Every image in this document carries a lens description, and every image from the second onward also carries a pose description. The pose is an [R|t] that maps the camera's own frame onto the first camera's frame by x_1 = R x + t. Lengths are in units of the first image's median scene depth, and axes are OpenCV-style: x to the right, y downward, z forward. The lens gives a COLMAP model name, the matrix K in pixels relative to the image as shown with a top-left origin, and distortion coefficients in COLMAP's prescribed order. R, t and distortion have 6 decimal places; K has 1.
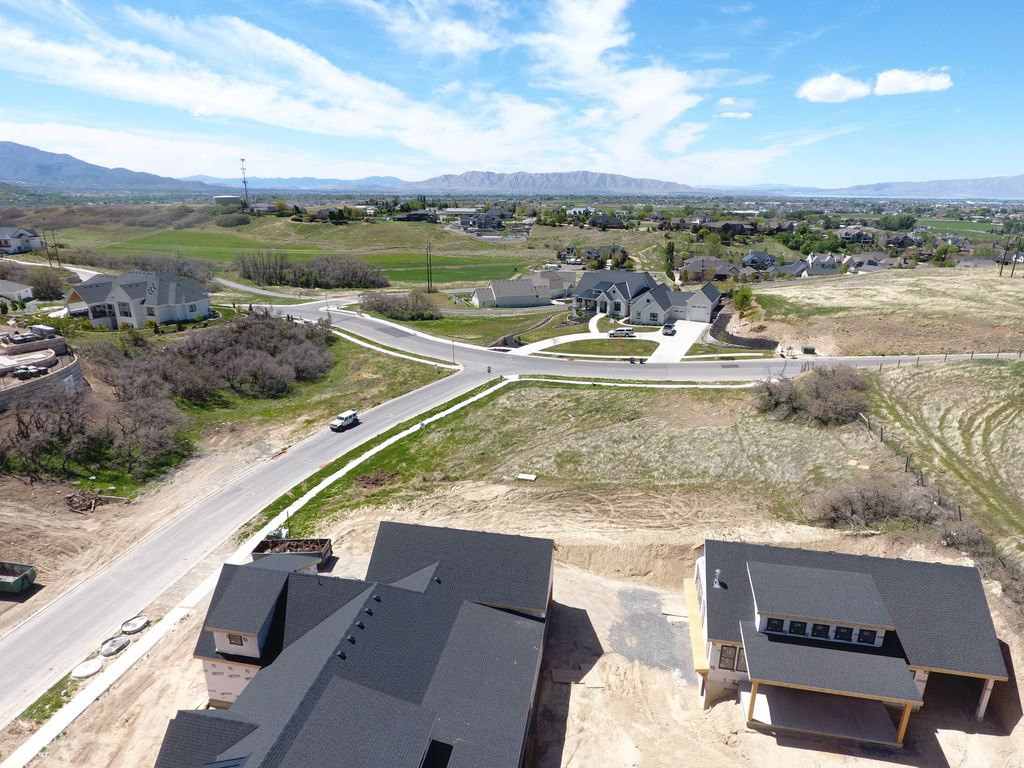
lens RADIAL K [[624.0, 0, 512.3], [0, 624.0, 287.7], [0, 0, 1]] dist [-0.004011, -0.003167]
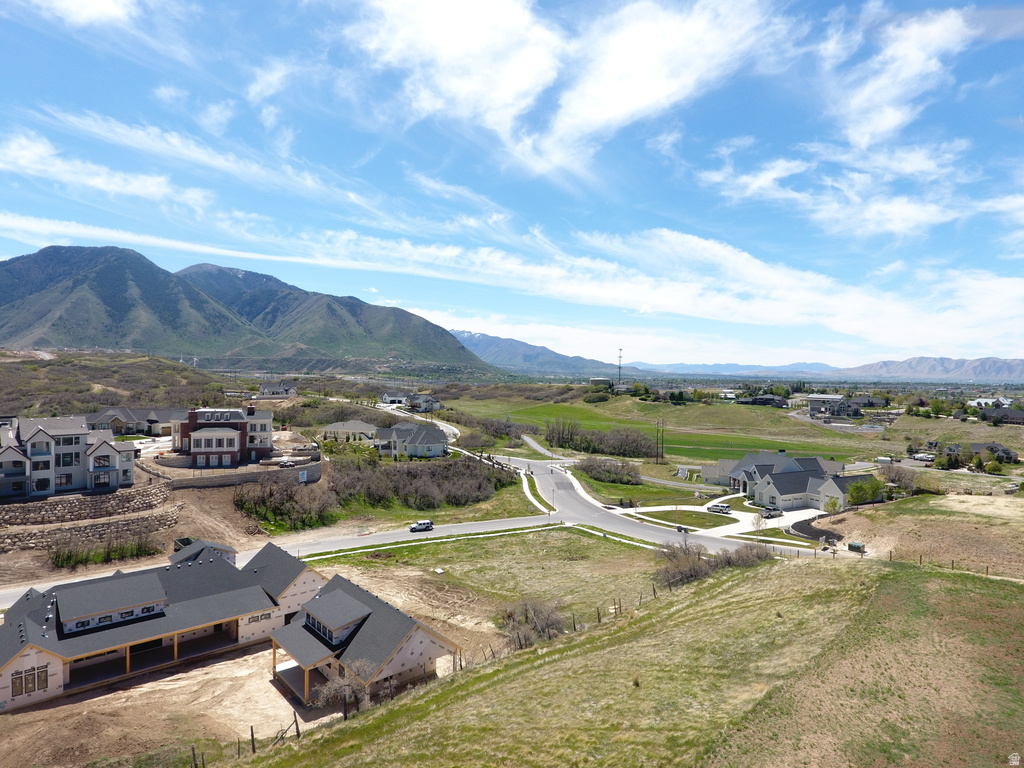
lens RADIAL K [[589.6, 0, 519.4], [0, 589.6, 409.6], [0, 0, 1]] dist [-0.006283, -0.000671]
pose [[0.795450, 0.046048, -0.604267, 0.568809], [-0.104926, 0.992515, -0.062489, 0.008056], [0.596866, 0.113110, 0.794328, 0.024122]]
